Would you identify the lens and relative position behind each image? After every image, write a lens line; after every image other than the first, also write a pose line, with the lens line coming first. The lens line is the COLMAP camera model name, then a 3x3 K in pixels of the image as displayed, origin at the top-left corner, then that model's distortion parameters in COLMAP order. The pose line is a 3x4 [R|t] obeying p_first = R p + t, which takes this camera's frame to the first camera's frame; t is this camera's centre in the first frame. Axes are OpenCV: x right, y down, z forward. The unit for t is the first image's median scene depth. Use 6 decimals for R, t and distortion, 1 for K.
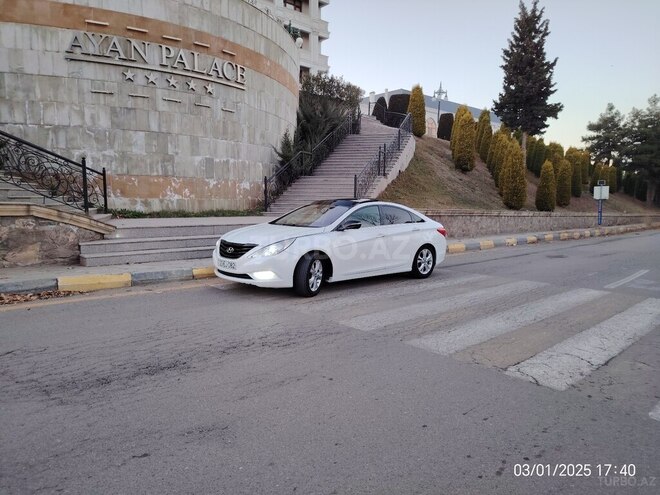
lens RADIAL K [[457.9, 0, 327.5], [0, 457.9, 247.8], [0, 0, 1]] dist [0.011926, -0.010360]
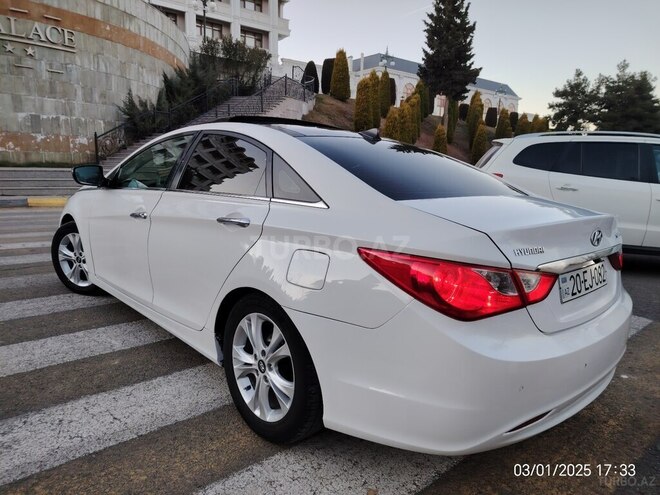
lens RADIAL K [[457.9, 0, 332.6], [0, 457.9, 247.2], [0, 0, 1]] dist [0.011926, -0.010360]
pose [[0.998994, 0.019496, -0.040391, 0.525284], [-0.016820, 0.997707, 0.065553, 0.041688], [0.041577, -0.064808, 0.997031, -0.110788]]
